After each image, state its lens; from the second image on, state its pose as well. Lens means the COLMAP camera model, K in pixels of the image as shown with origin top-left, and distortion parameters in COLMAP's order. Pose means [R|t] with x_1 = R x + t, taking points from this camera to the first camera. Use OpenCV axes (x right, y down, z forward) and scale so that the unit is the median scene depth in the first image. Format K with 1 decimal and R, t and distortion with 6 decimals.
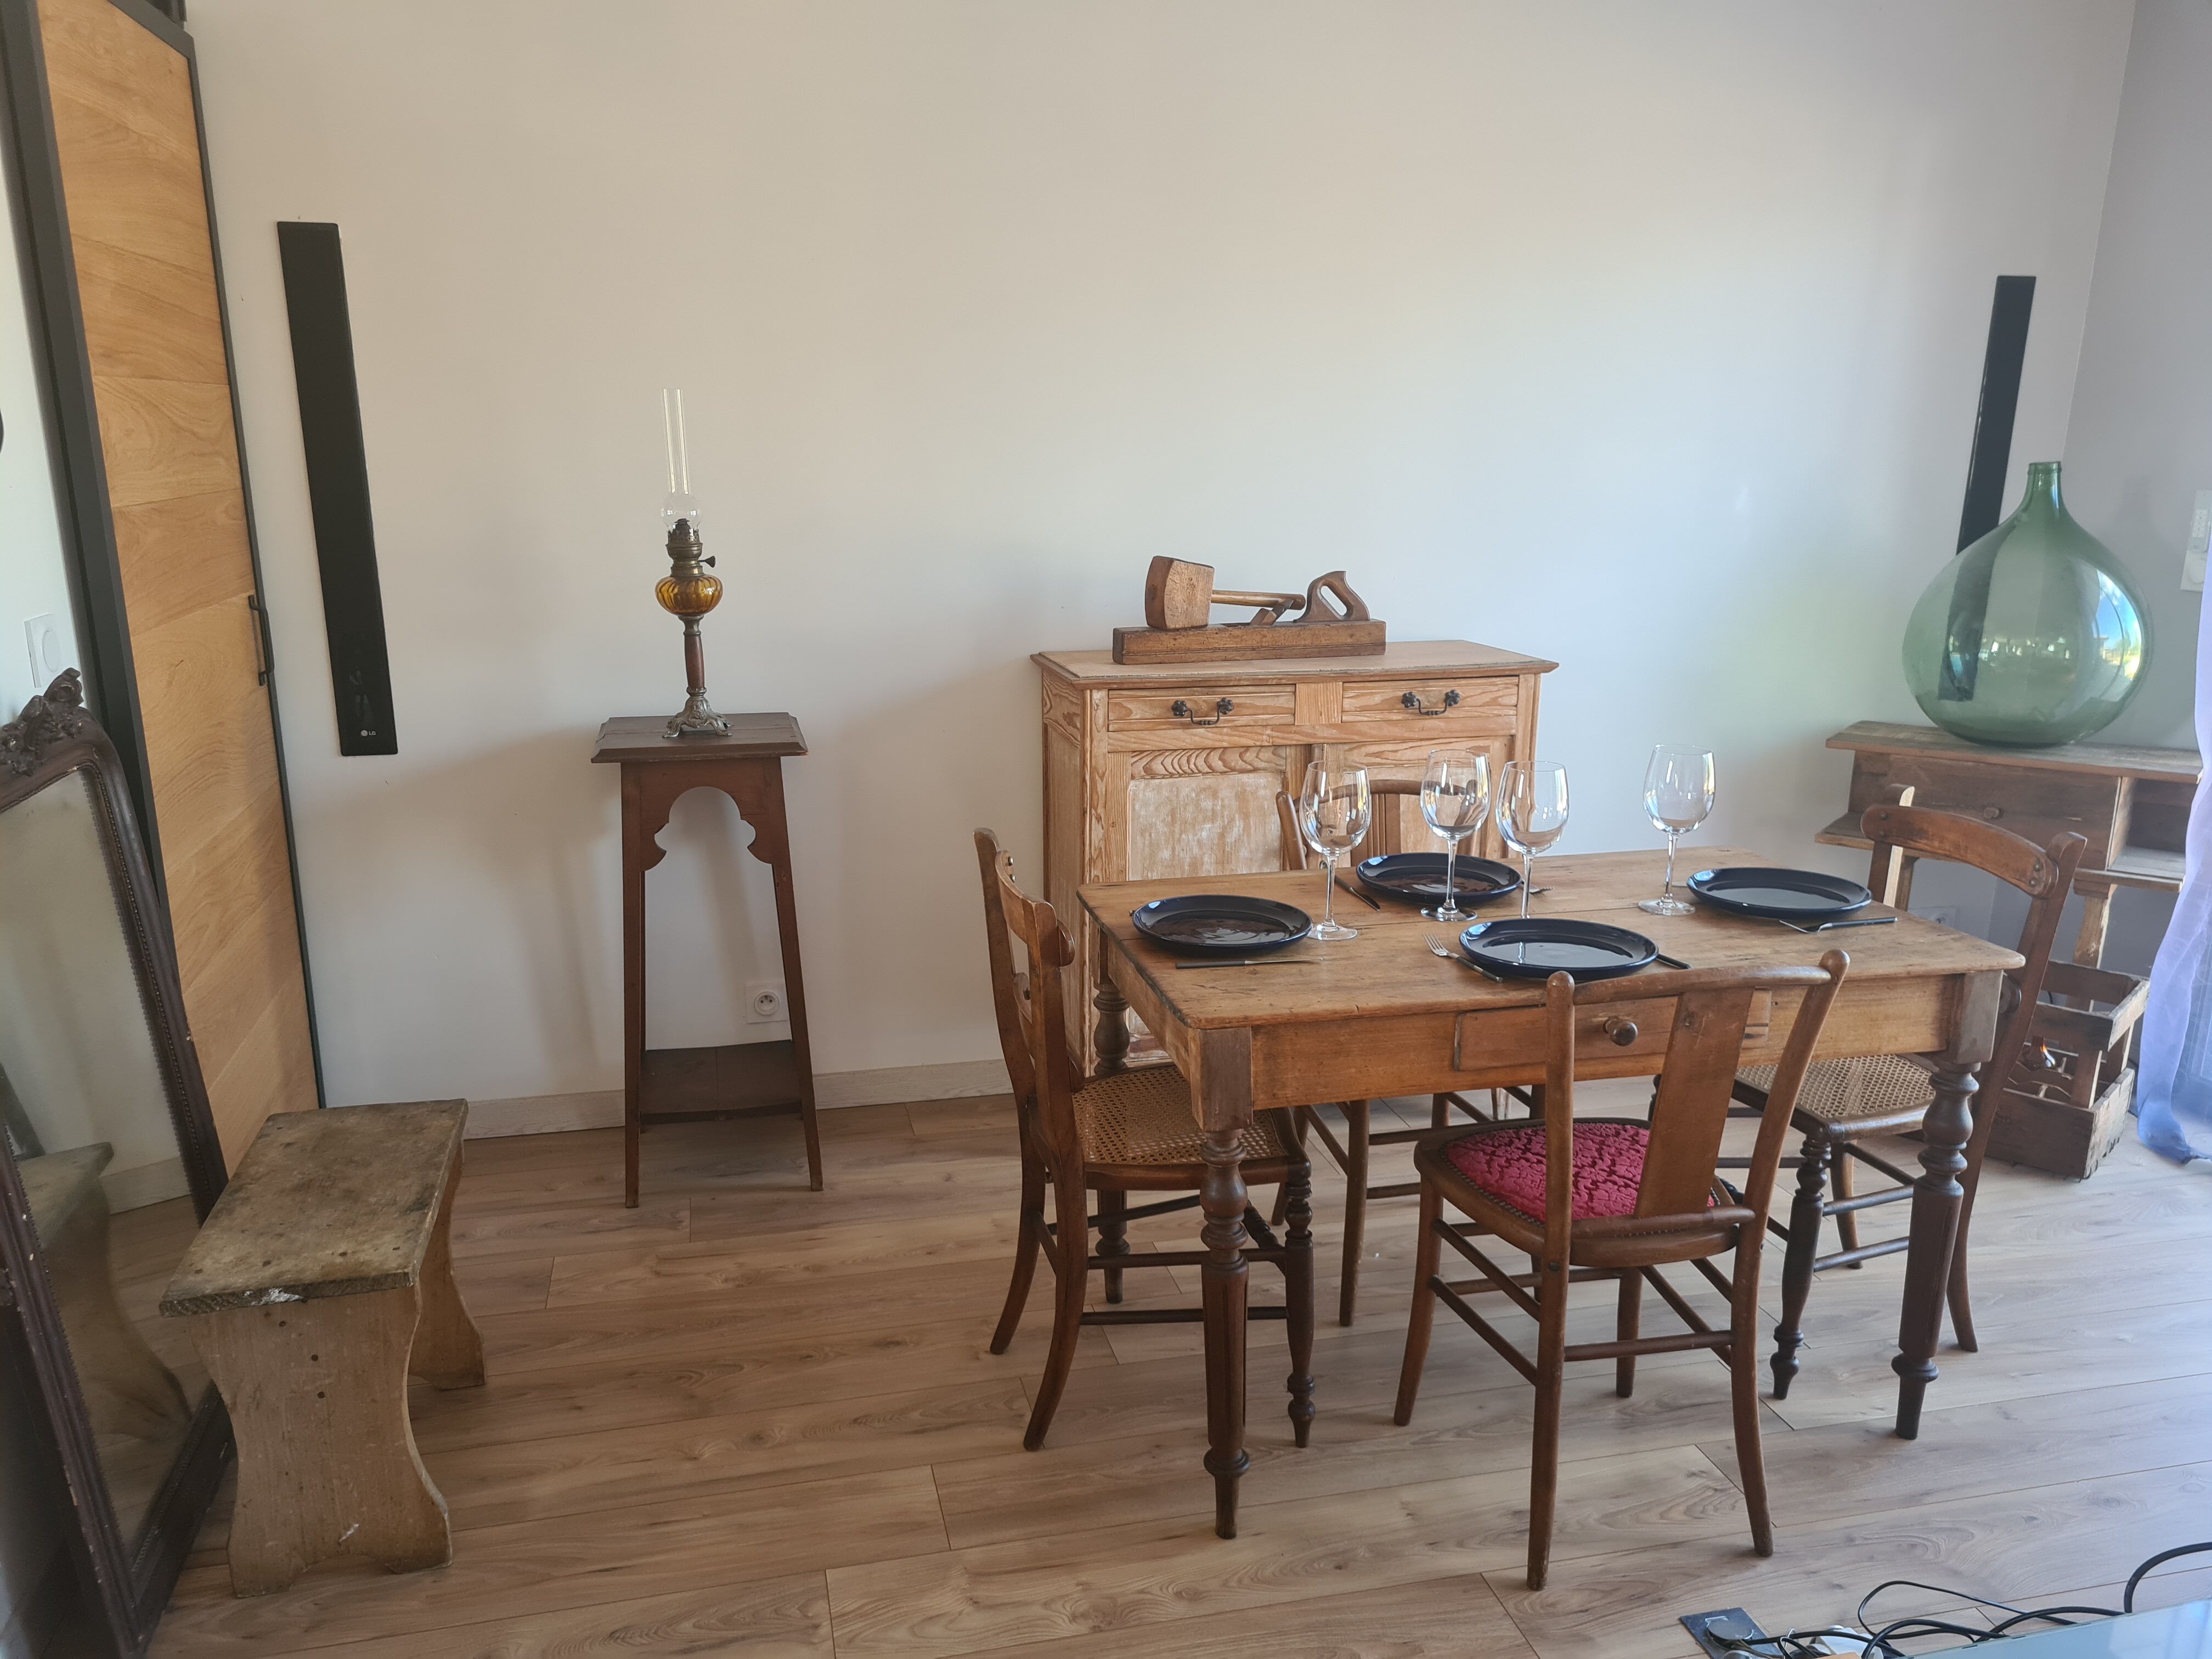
lens RADIAL K [[1659.9, 0, 1092.5], [0, 1659.9, 867.0], [0, 0, 1]] dist [0.045720, -0.007520]
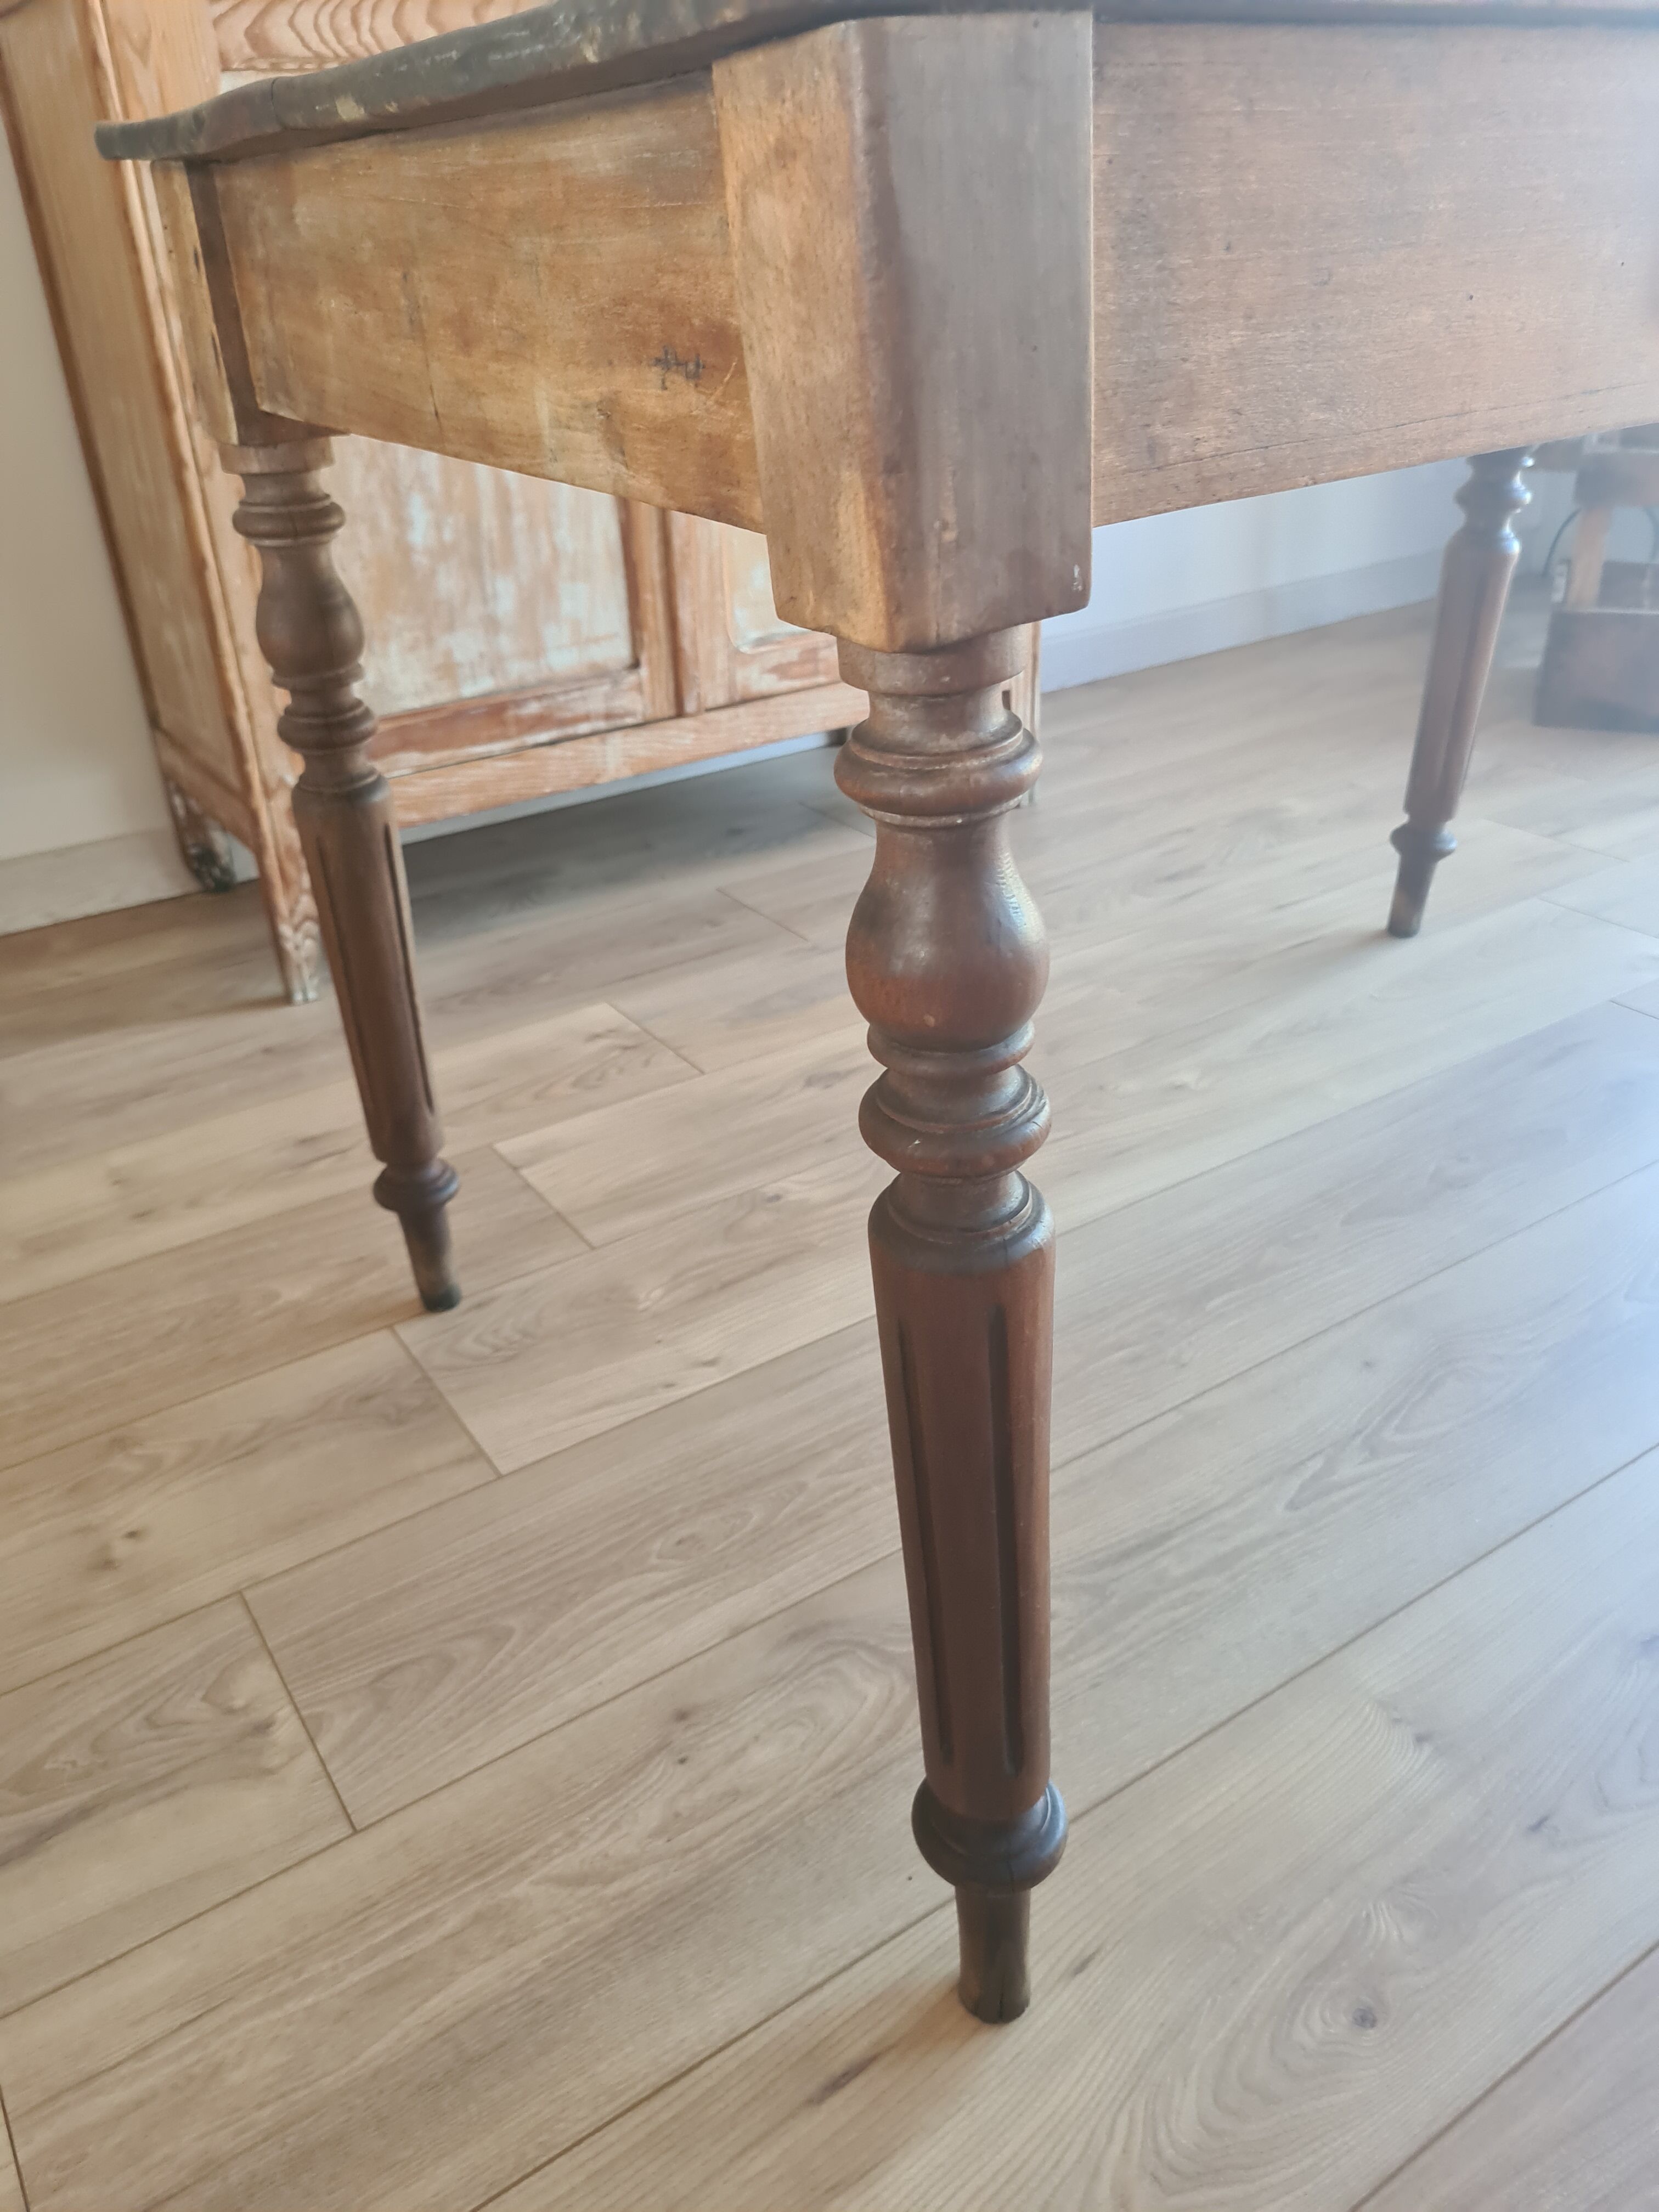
lens RADIAL K [[1681.8, 0, 816.1], [0, 1681.8, 1076.3], [0, 0, 1]] dist [0.047242, -0.037428]
pose [[0.938574, -0.196898, 0.283390, -0.006522], [0.128650, 0.961686, 0.242094, 0.101588], [-0.320200, -0.190765, 0.927944, 0.515882]]
